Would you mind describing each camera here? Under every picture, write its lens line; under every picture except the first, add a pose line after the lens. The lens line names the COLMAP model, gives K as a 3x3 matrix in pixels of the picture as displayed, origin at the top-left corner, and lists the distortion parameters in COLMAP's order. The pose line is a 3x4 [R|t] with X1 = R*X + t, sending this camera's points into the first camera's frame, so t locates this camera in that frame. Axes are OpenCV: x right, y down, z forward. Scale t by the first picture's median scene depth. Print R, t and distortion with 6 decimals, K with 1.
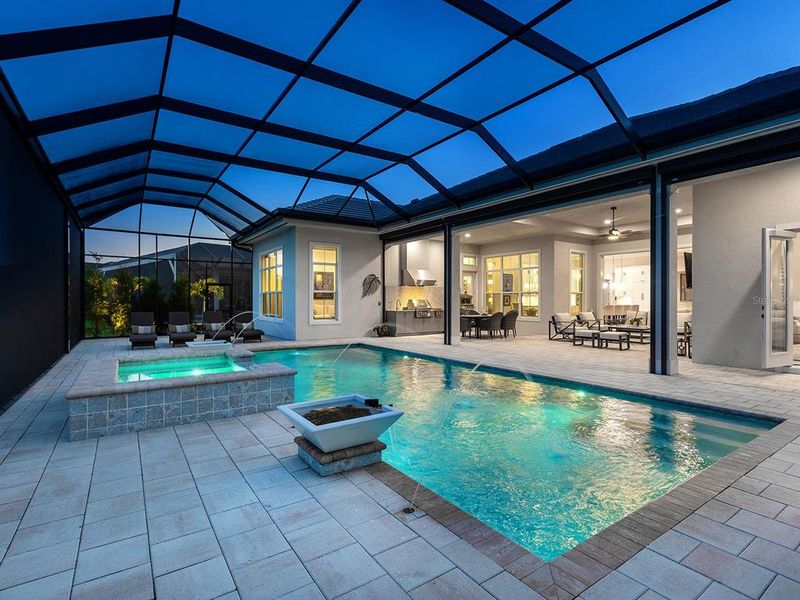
lens RADIAL K [[419.3, 0, 396.0], [0, 419.3, 299.7], [0, 0, 1]] dist [0.000280, 0.003151]
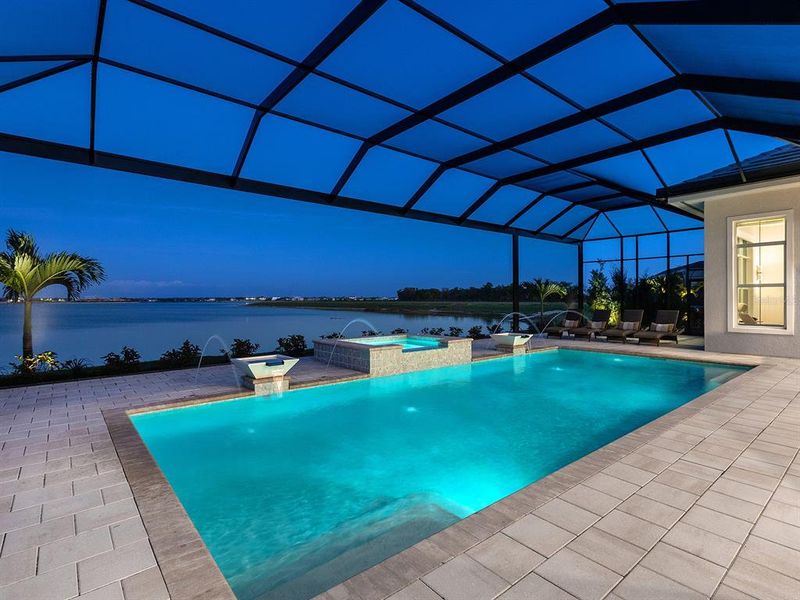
lens RADIAL K [[403.3, 0, 398.6], [0, 403.3, 299.2], [0, 0, 1]] dist [0.002660, -0.001681]
pose [[0.110225, -0.005766, -0.993890, 0.513500], [0.011663, 0.999922, -0.004507, 0.000738], [0.993838, -0.011095, 0.110284, 0.424349]]
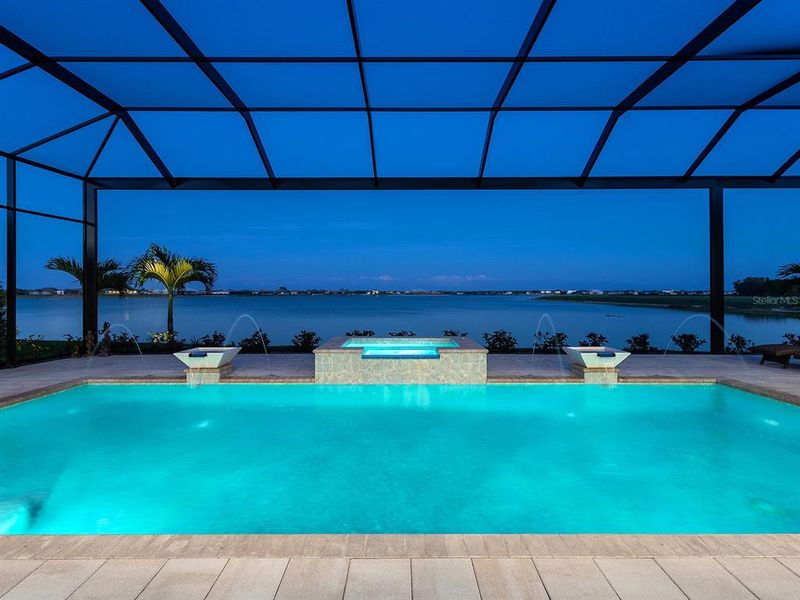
lens RADIAL K [[419.3, 0, 396.0], [0, 419.3, 297.5], [0, 0, 1]] dist [0.000280, 0.003151]
pose [[-0.548765, 0.002908, -0.835971, 0.303355], [0.003621, 0.999993, 0.001102, 0.001608], [0.835969, -0.002422, -0.548772, 0.856284]]
